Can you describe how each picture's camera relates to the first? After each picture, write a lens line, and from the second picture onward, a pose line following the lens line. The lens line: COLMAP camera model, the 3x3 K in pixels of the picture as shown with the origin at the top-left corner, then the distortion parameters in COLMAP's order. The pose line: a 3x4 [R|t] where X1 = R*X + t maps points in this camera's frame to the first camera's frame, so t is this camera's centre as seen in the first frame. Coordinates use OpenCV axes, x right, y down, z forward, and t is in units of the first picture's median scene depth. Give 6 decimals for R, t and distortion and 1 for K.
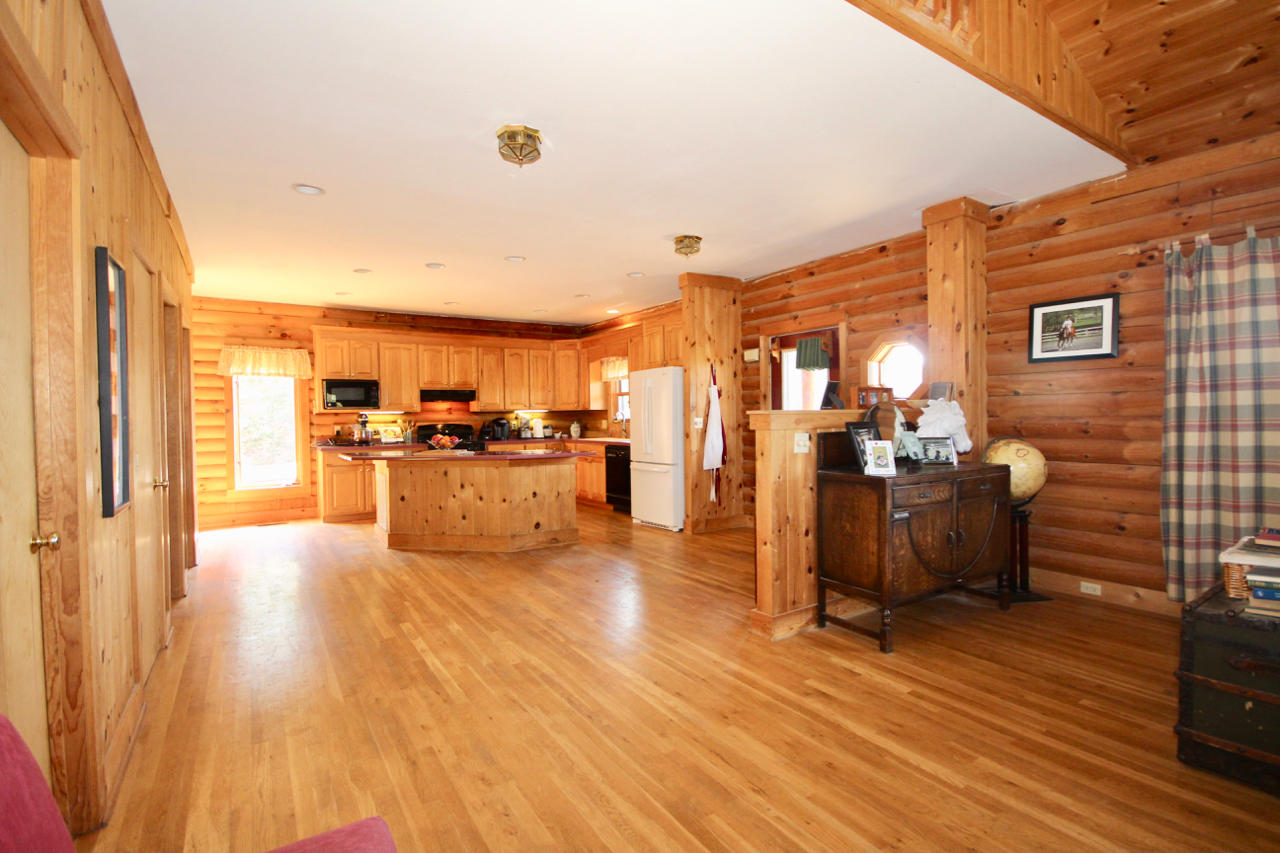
lens RADIAL K [[589.9, 0, 646.0], [0, 589.9, 426.3], [0, 0, 1]] dist [-0.003198, -0.000660]
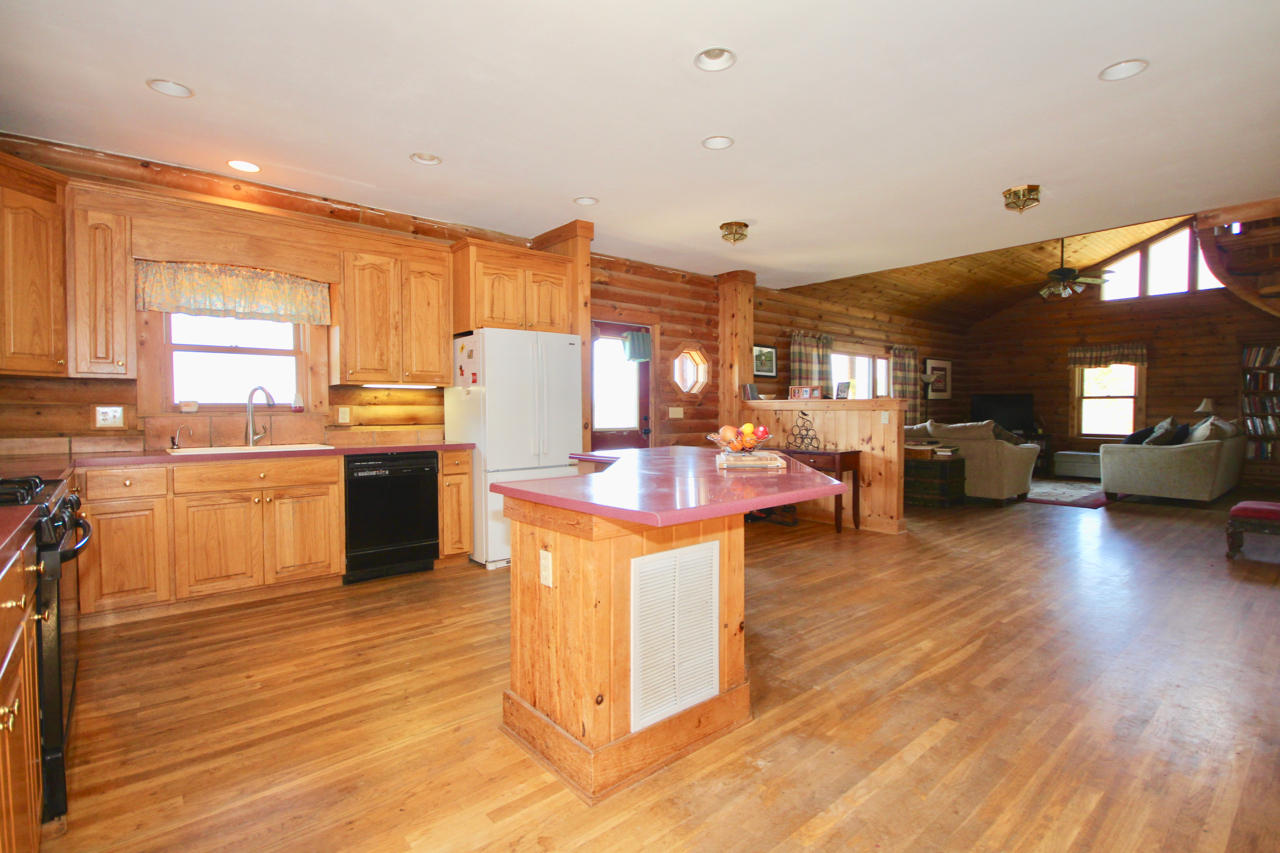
lens RADIAL K [[608.7, 0, 646.1], [0, 608.7, 425.8], [0, 0, 1]] dist [0.010613, -0.012293]
pose [[-0.121235, -0.011841, 0.992553, -0.649177], [0.021181, 0.999670, 0.014513, 0.005082], [-0.992398, 0.022783, -0.120944, 0.874880]]
